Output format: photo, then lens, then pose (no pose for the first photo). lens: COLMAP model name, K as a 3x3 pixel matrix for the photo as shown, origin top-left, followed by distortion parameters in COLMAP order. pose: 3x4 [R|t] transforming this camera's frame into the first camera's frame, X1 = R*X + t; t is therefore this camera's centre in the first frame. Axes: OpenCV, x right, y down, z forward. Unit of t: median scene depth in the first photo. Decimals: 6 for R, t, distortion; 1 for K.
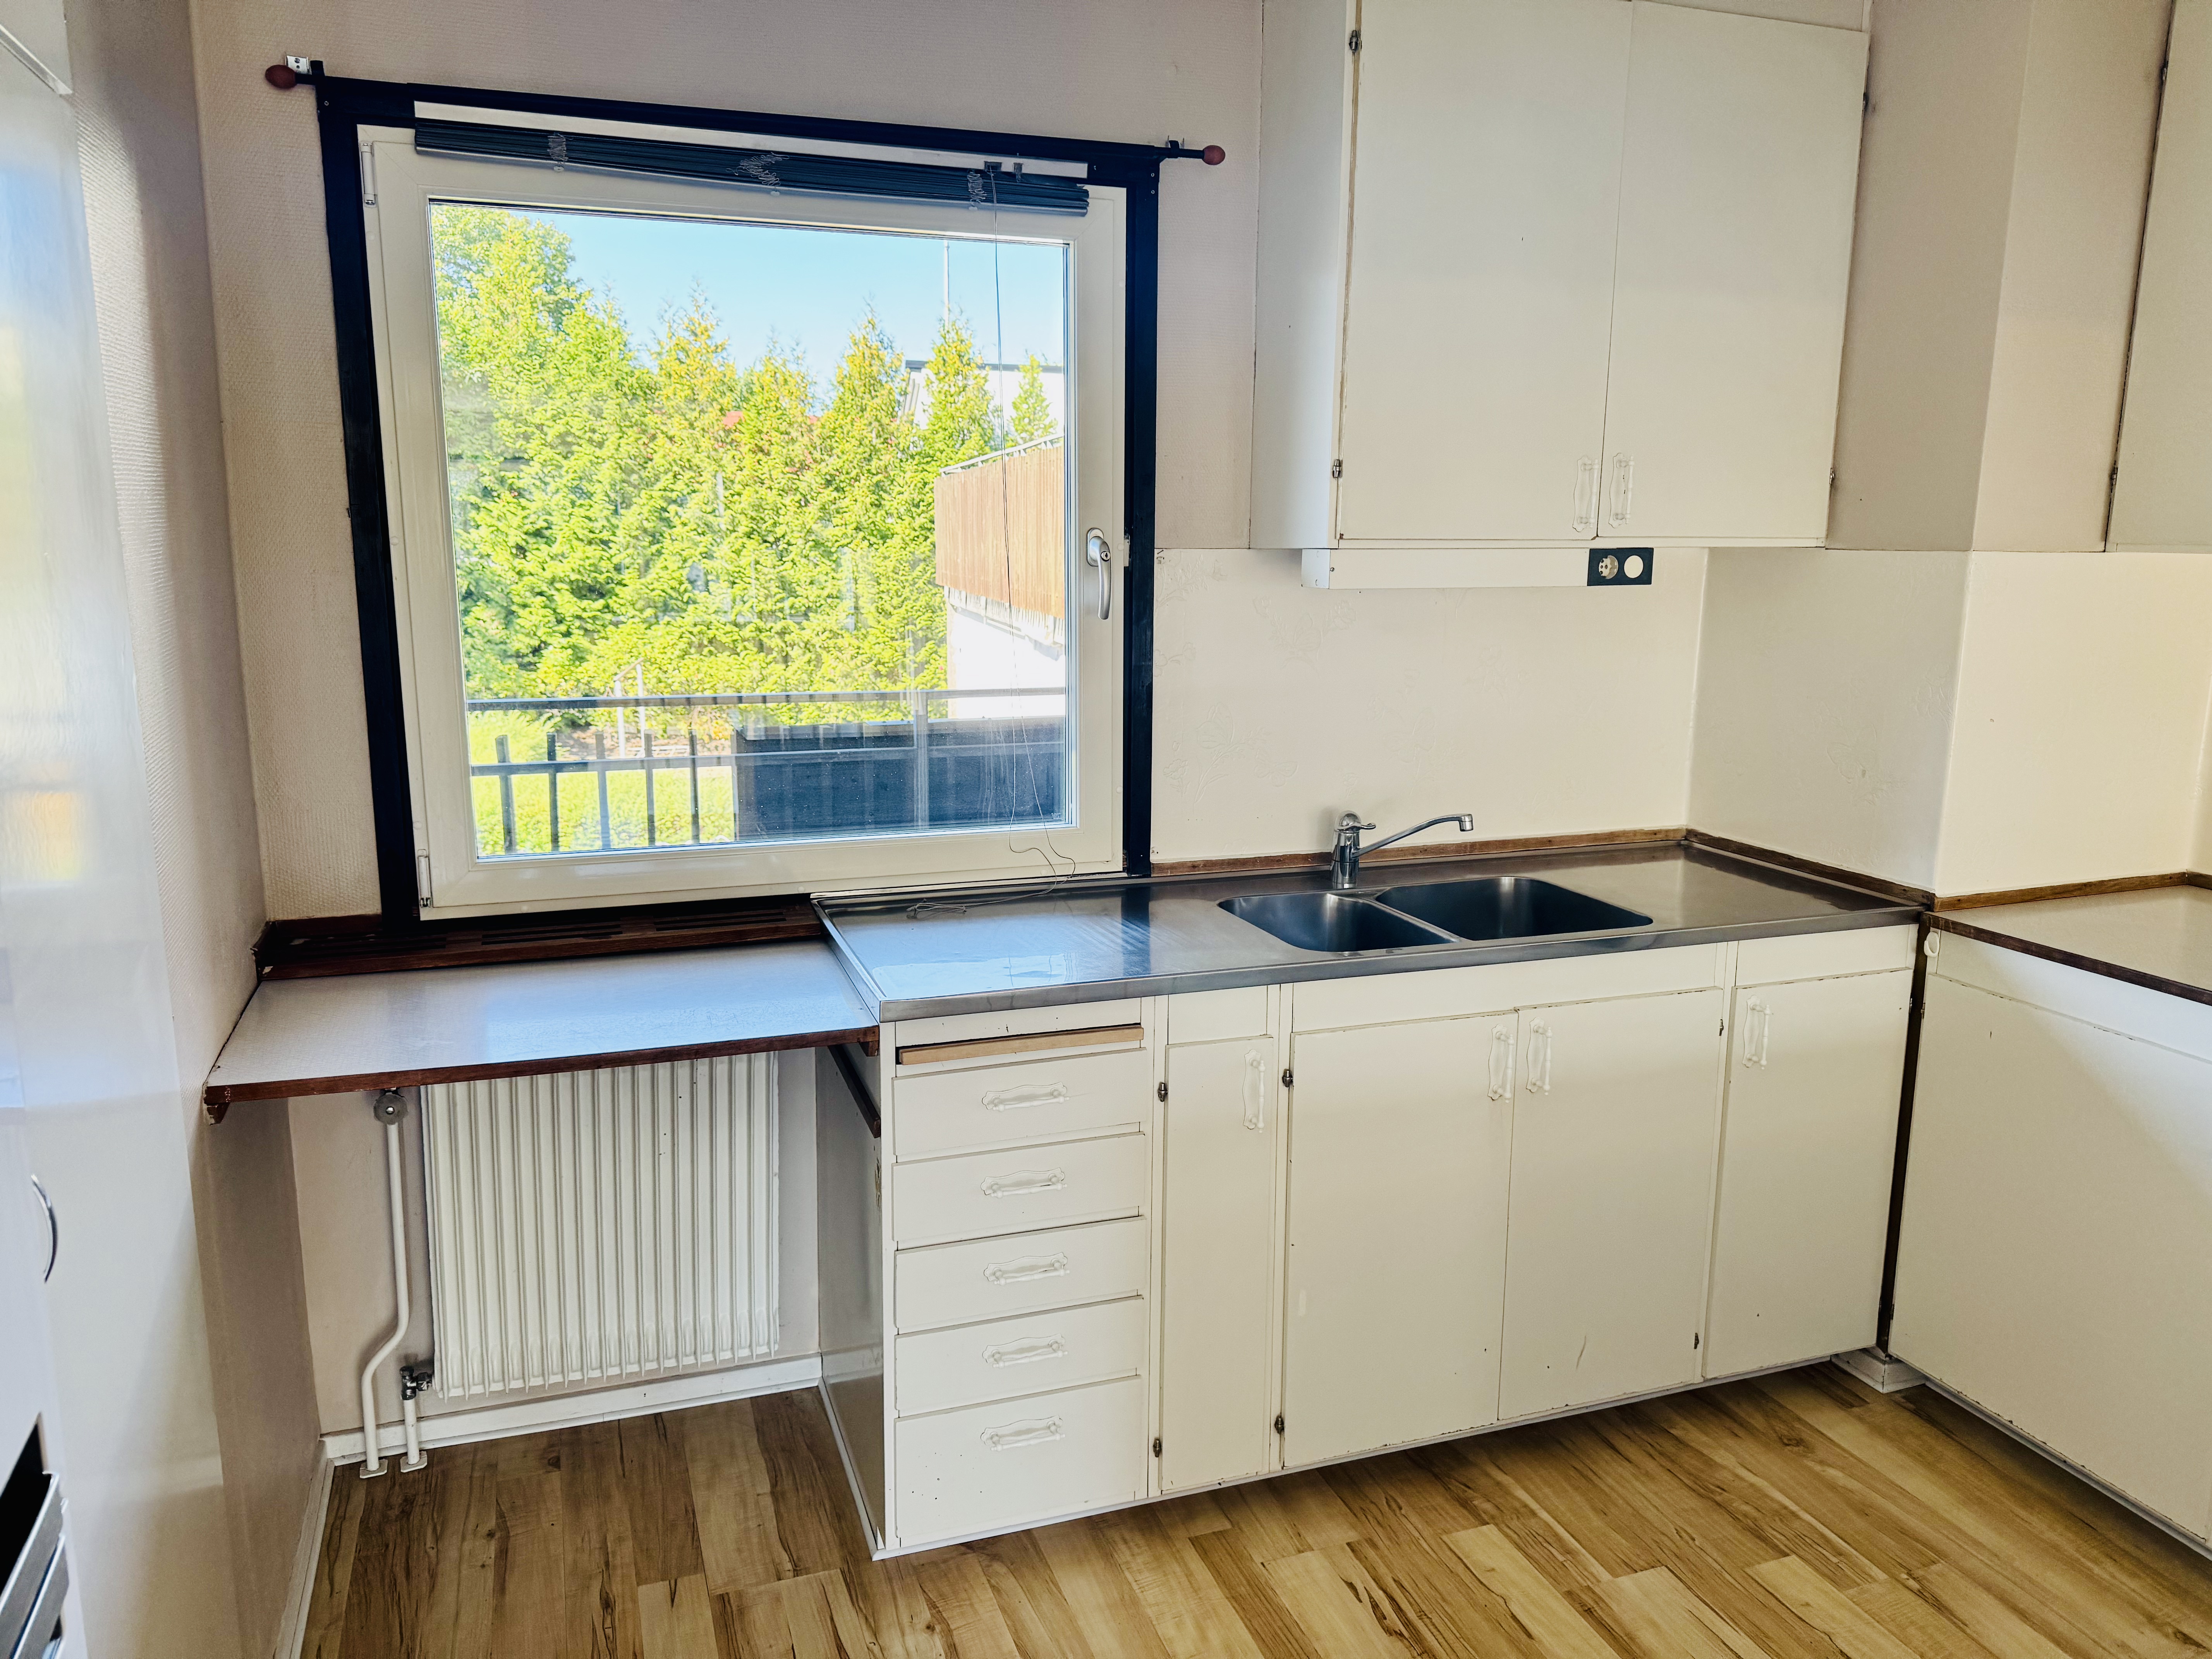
lens RADIAL K [[1605.9, 0, 1103.0], [0, 1605.9, 772.4], [0, 0, 1]] dist [0.068283, -0.014013]
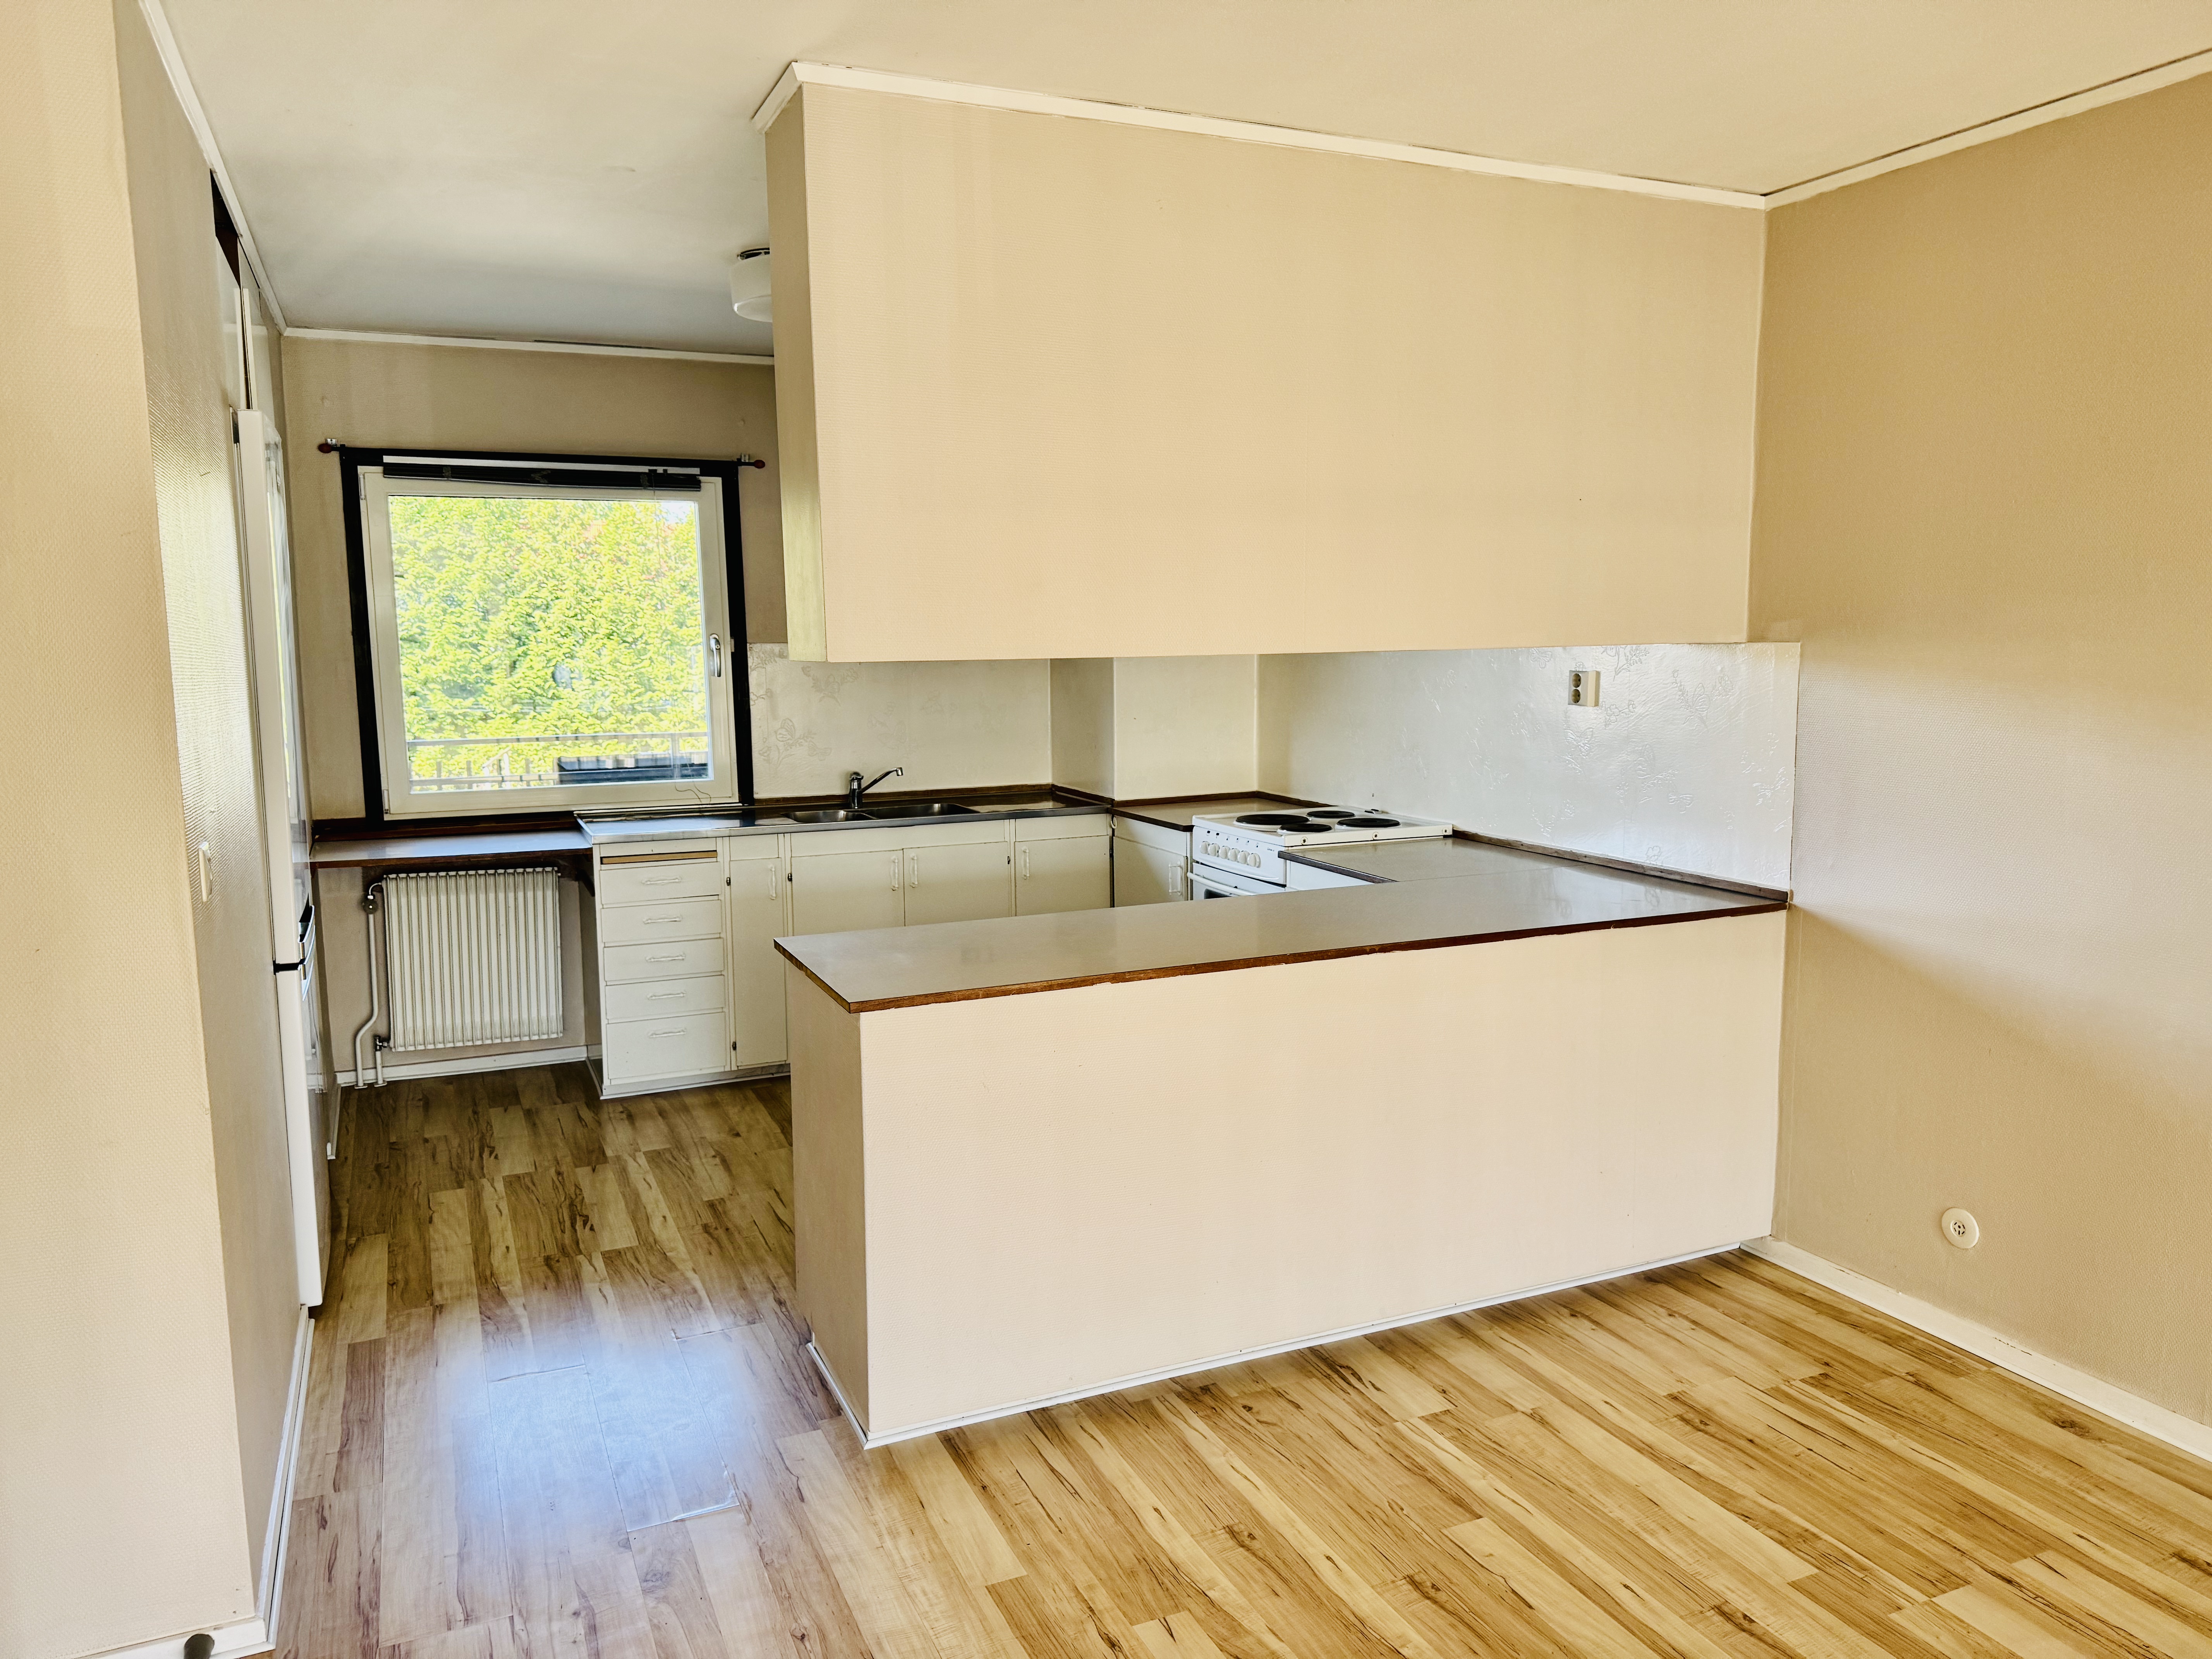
lens RADIAL K [[1605.9, 0, 1103.0], [0, 1605.9, 772.4], [0, 0, 1]] dist [0.068283, -0.014013]
pose [[0.997210, -0.025059, 0.070319, 0.040936], [0.029002, 0.998030, -0.055635, 0.018734], [-0.068786, 0.057519, 0.995972, -0.130667]]
